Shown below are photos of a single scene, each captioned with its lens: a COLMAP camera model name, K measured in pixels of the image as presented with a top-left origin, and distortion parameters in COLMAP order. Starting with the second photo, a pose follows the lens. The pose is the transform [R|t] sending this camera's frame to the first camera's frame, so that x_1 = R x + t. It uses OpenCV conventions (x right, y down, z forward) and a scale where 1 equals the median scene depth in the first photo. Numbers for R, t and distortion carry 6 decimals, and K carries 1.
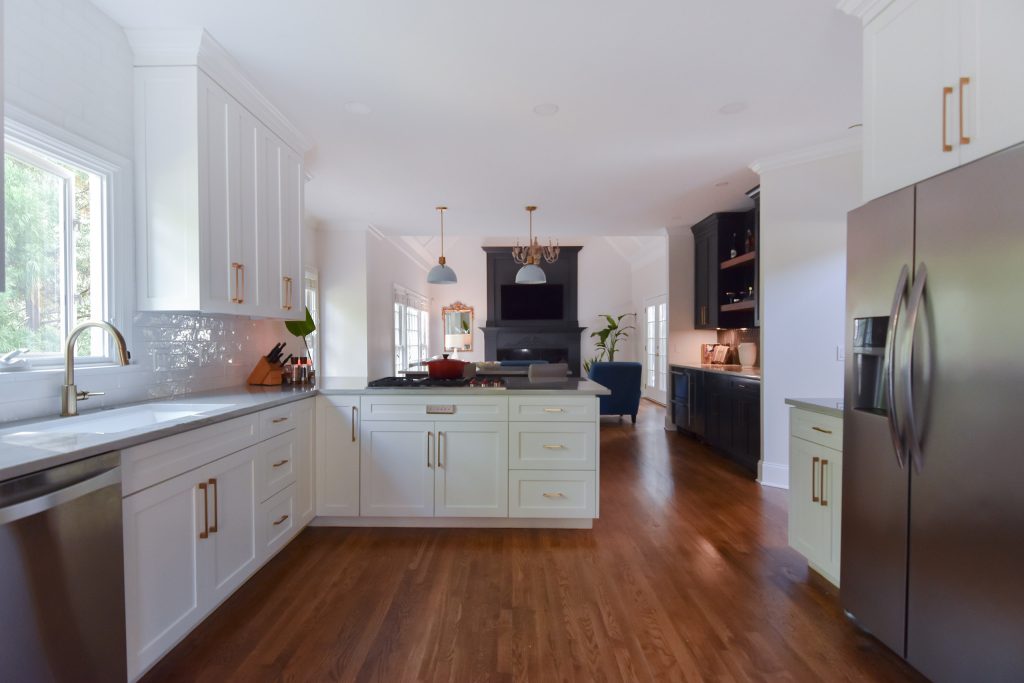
lens RADIAL K [[511.4, 0, 506.0], [0, 511.4, 345.9], [0, 0, 1]] dist [-0.001996, -0.001522]
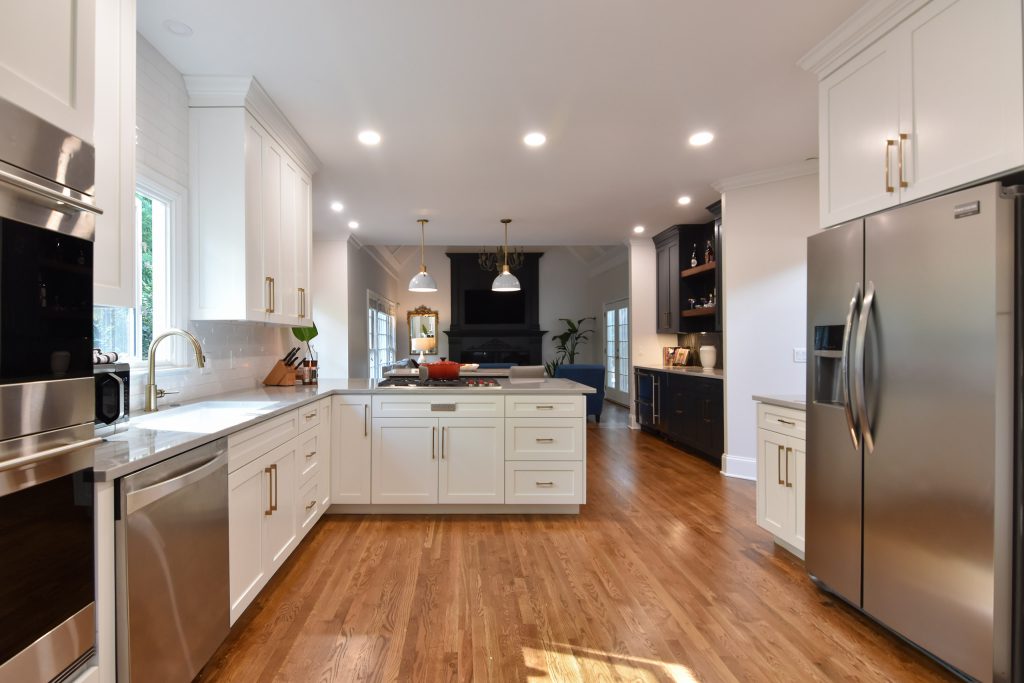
lens RADIAL K [[511.3, 0, 462.6], [0, 511.3, 341.5], [0, 0, 1]] dist [0.002983, -0.006552]
pose [[0.999906, -0.002374, 0.013536, -0.102879], [0.002563, 0.999900, -0.013899, -0.002908], [-0.013501, 0.013932, 0.999812, -0.119564]]
